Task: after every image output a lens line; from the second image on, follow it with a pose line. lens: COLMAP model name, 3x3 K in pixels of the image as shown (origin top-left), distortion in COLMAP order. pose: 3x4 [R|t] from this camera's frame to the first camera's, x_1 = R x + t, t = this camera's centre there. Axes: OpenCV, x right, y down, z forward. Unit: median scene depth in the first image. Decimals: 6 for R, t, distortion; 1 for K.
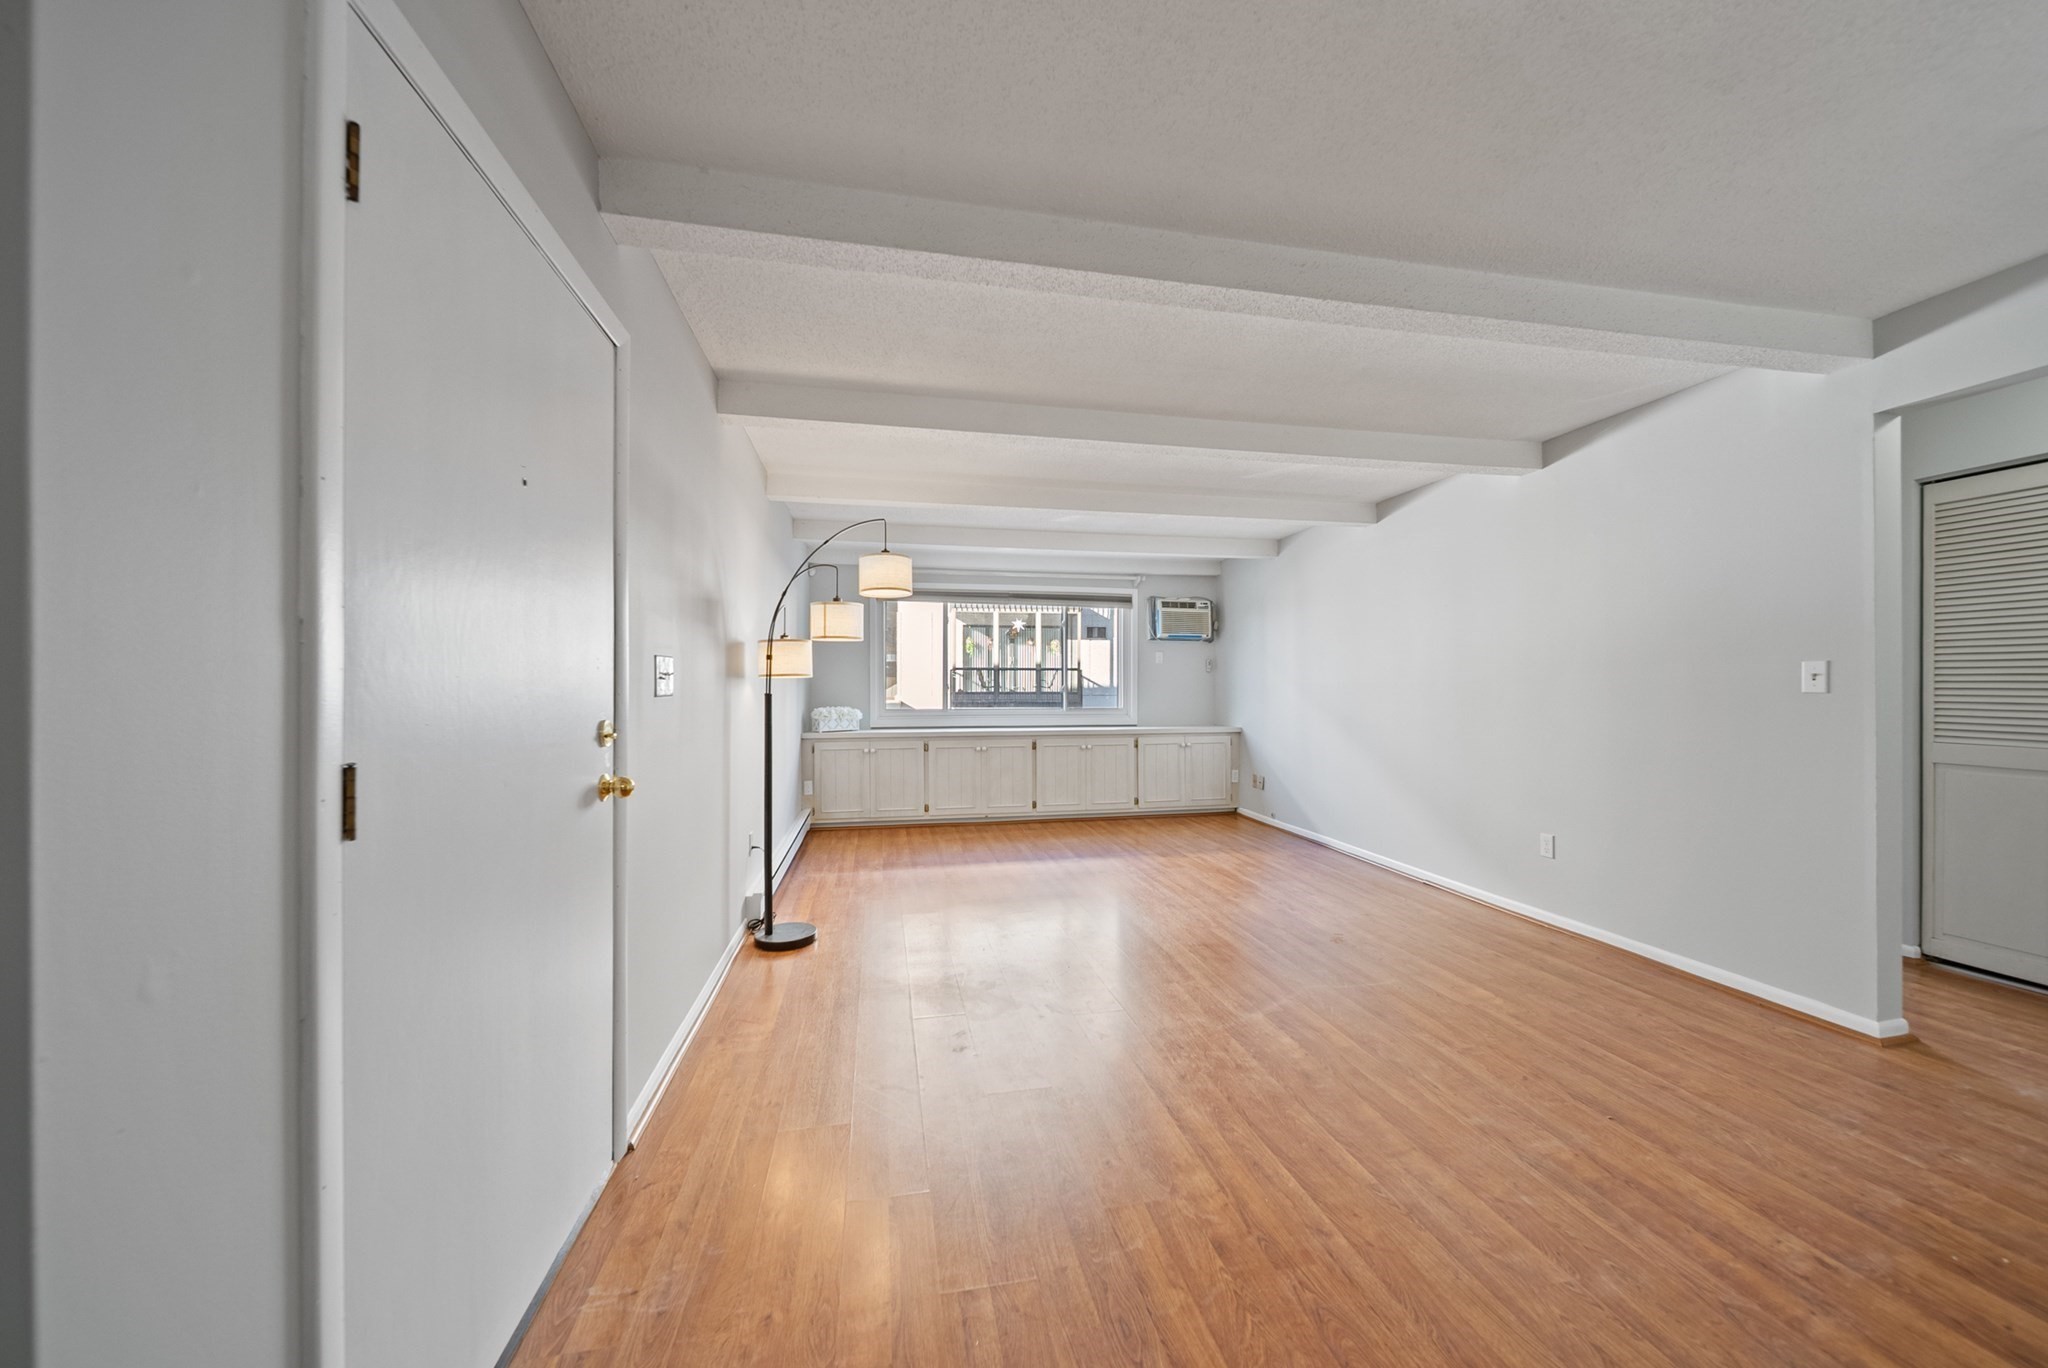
lens RADIAL K [[727.4, 0, 1029.1], [0, 727.4, 686.0], [0, 0, 1]] dist [-0.004198, -0.000201]
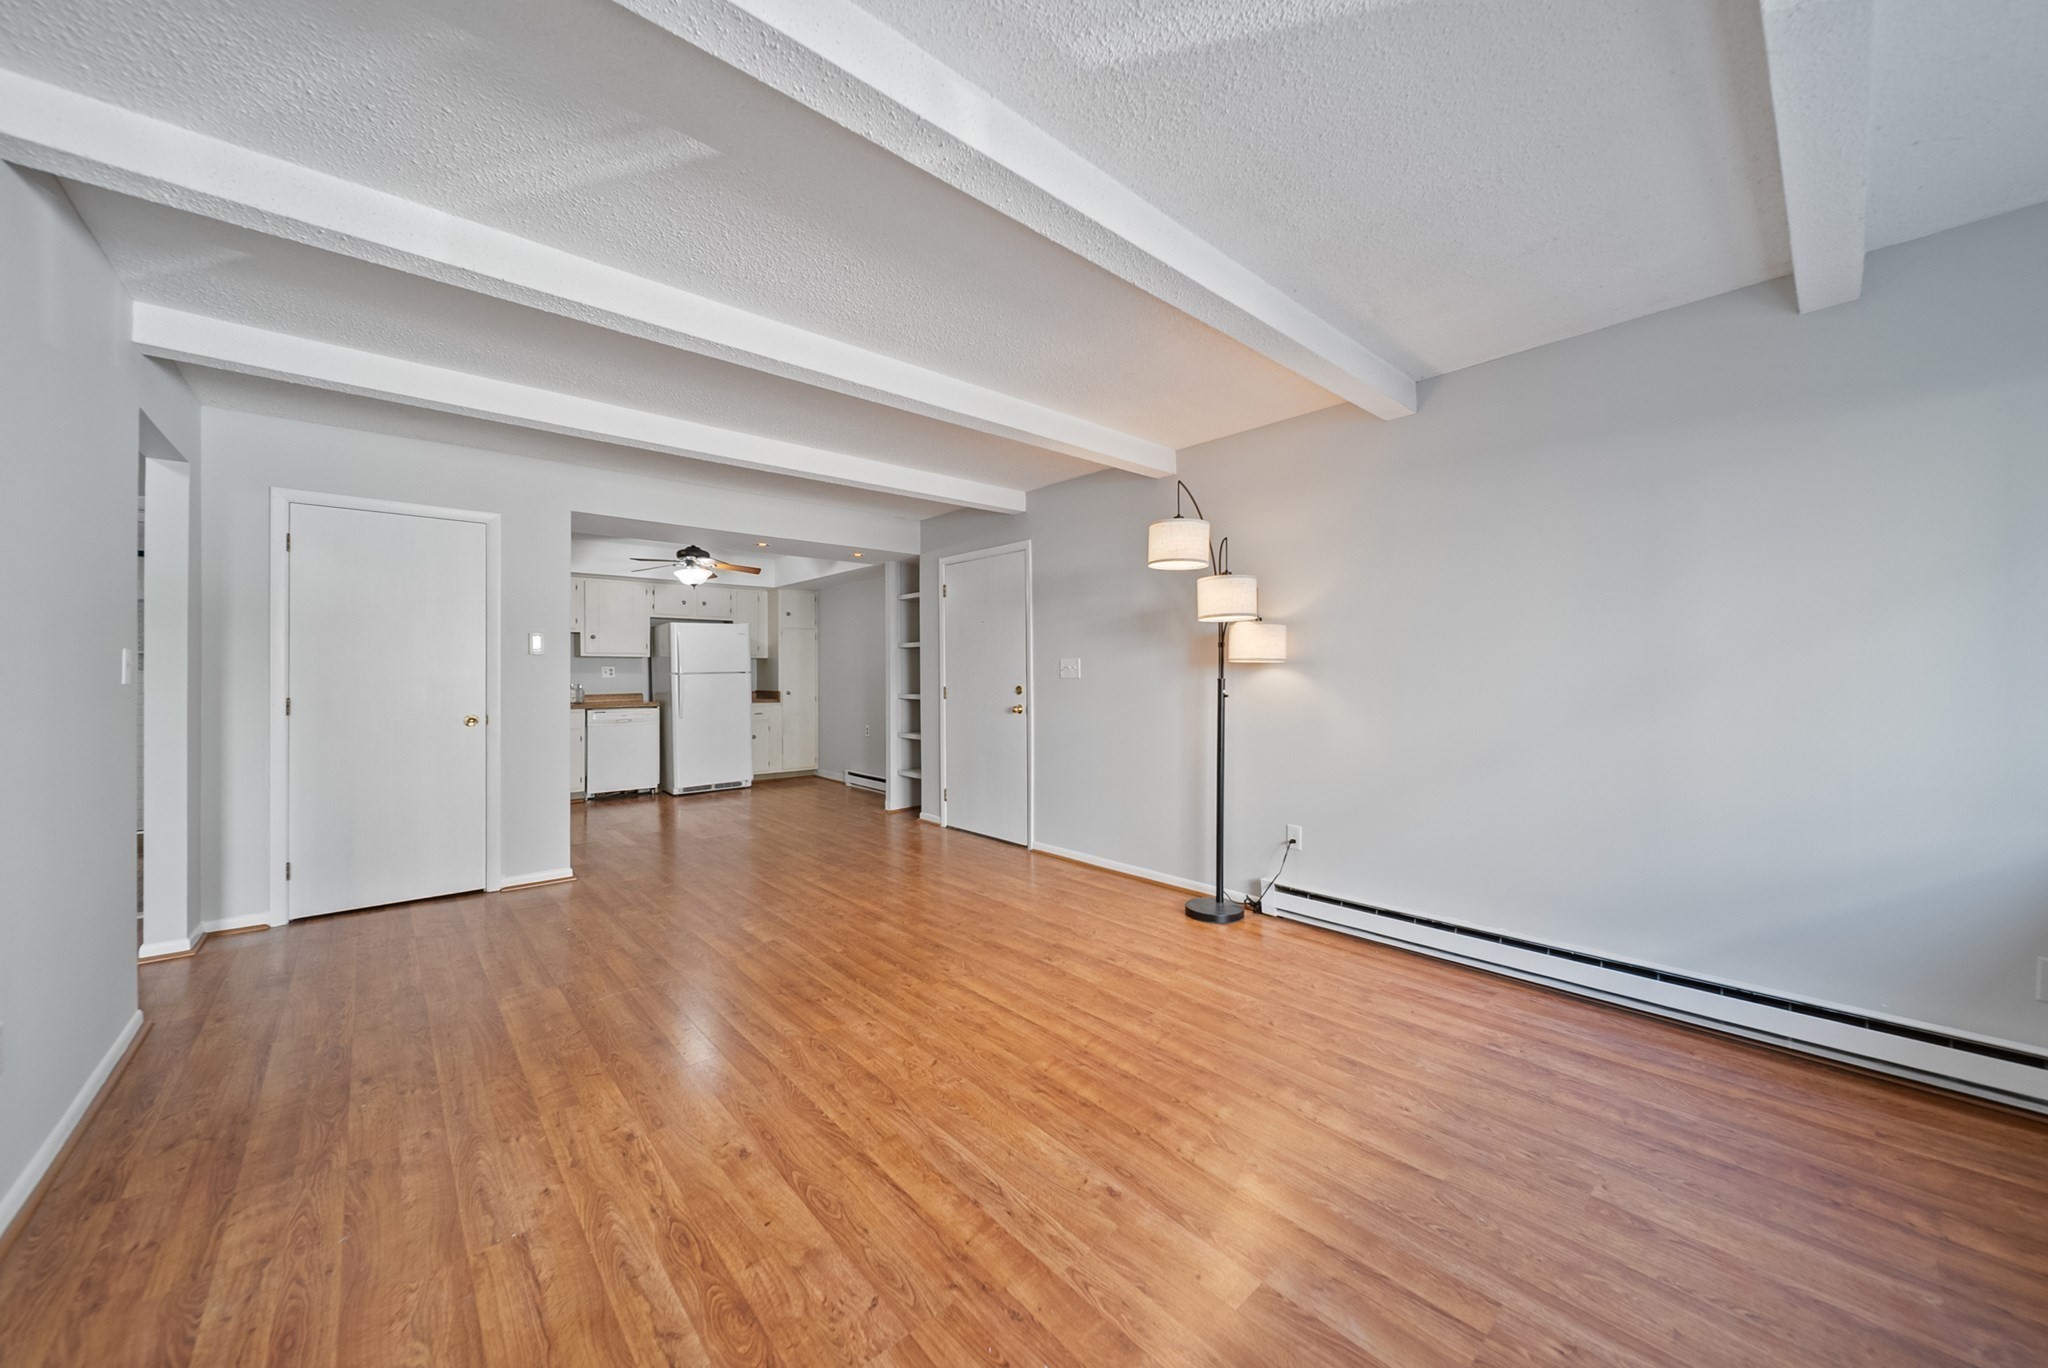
lens RADIAL K [[727.4, 0, 1020.8], [0, 727.4, 664.8], [0, 0, 1]] dist [-0.004198, -0.000201]
pose [[-0.865280, -0.000872, -0.501288, 0.362719], [0.007235, 0.999873, -0.014228, 0.002655], [0.501237, -0.015938, -0.865163, 1.485173]]
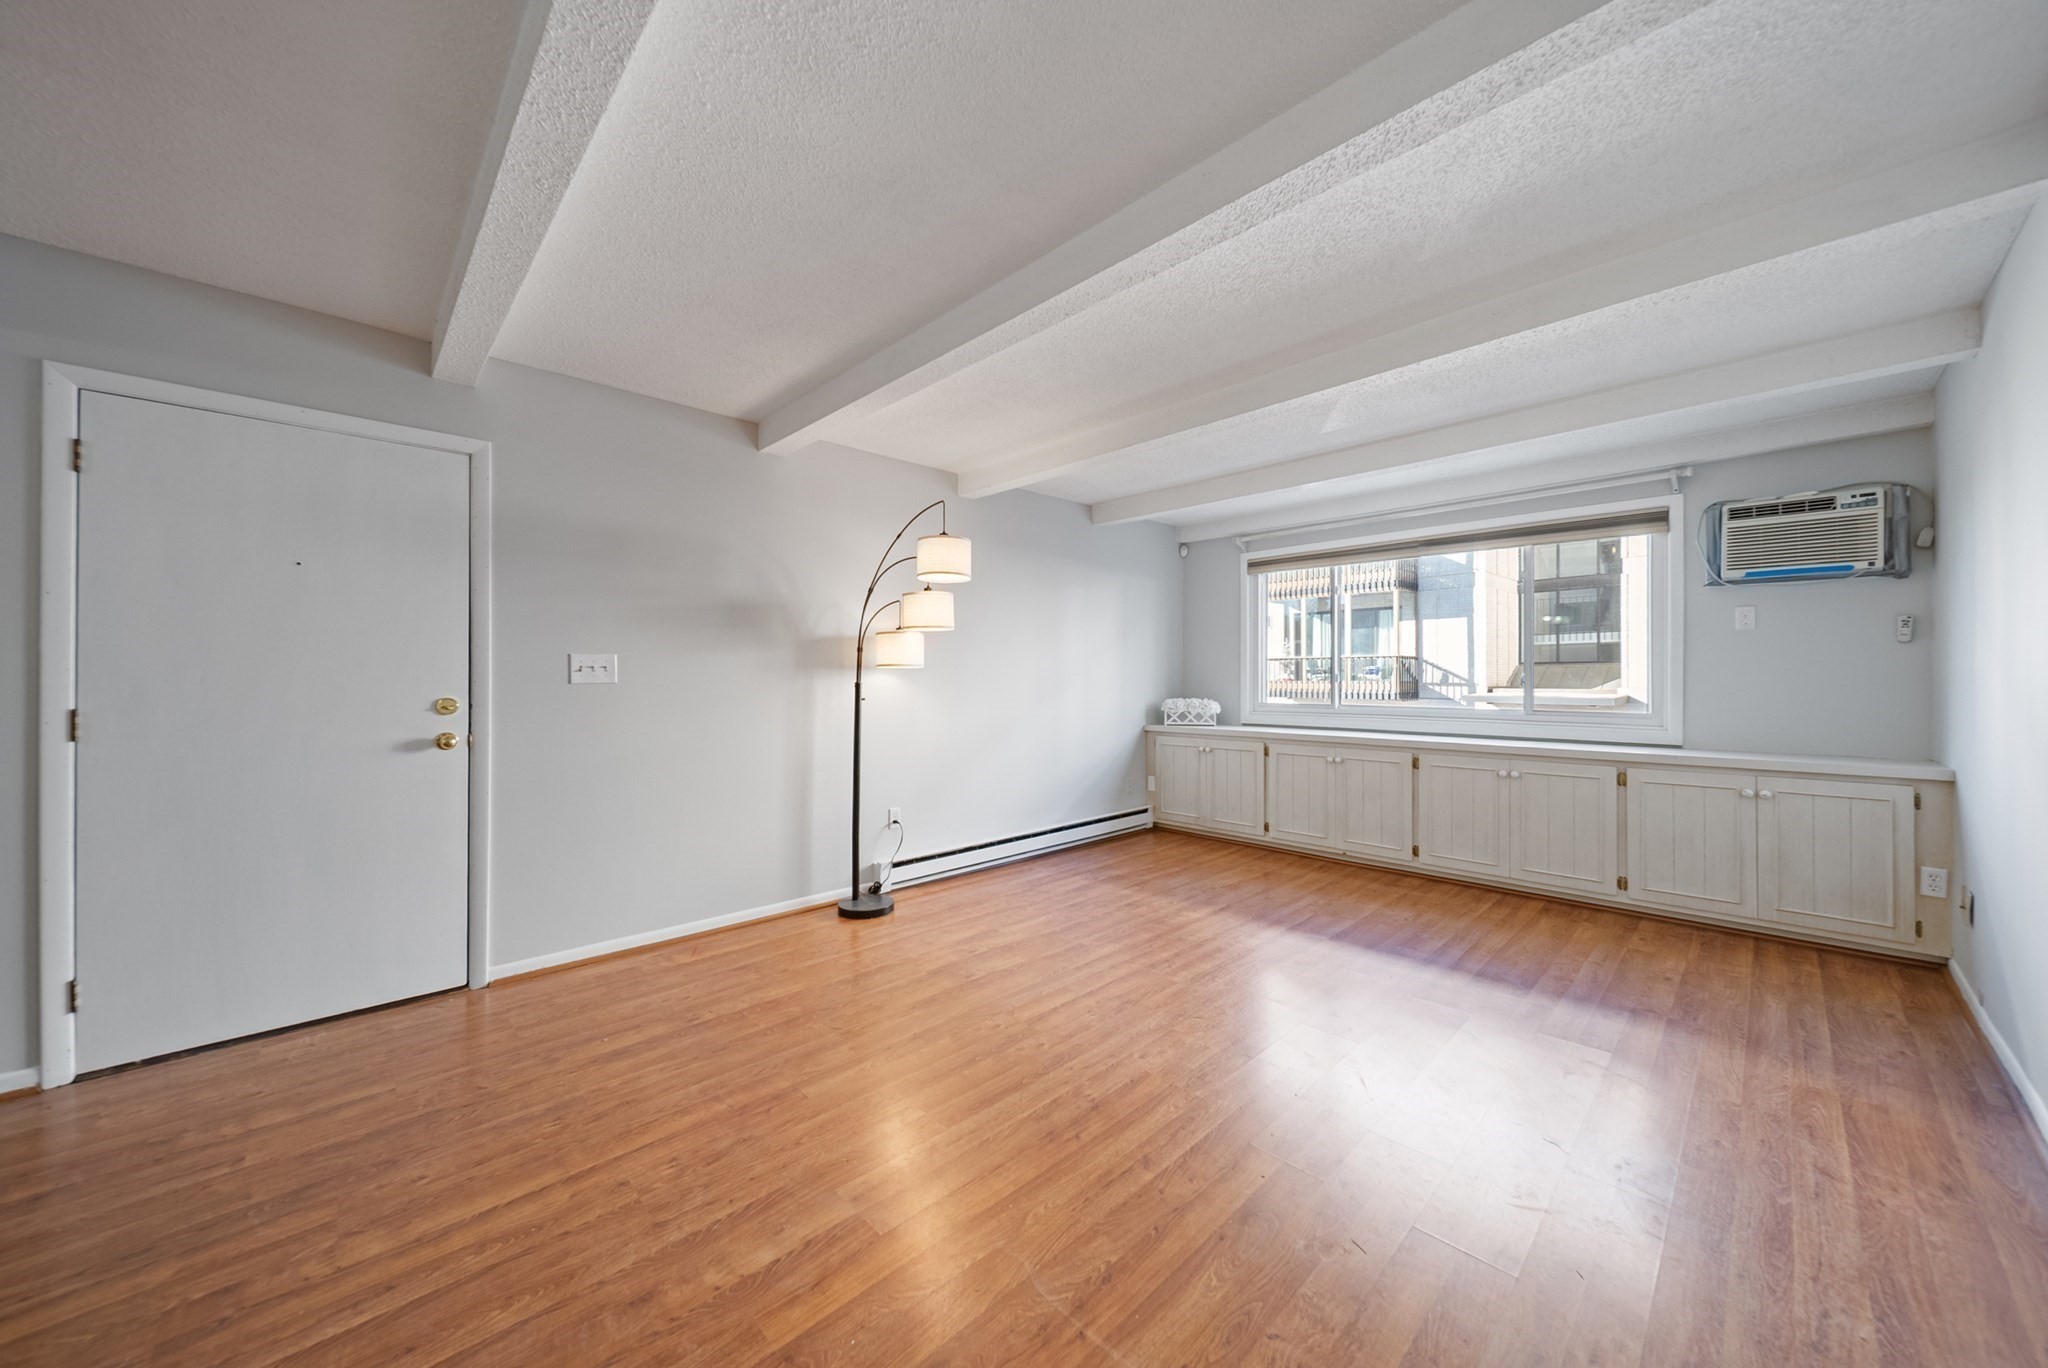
lens RADIAL K [[727.4, 0, 1017.4], [0, 727.4, 675.2], [0, 0, 1]] dist [-0.004198, -0.000201]
pose [[0.531608, -0.001777, -0.846989, 0.589543], [0.001853, 0.999998, -0.000935, 0.000903], [0.846988, -0.001073, 0.531610, 0.514301]]
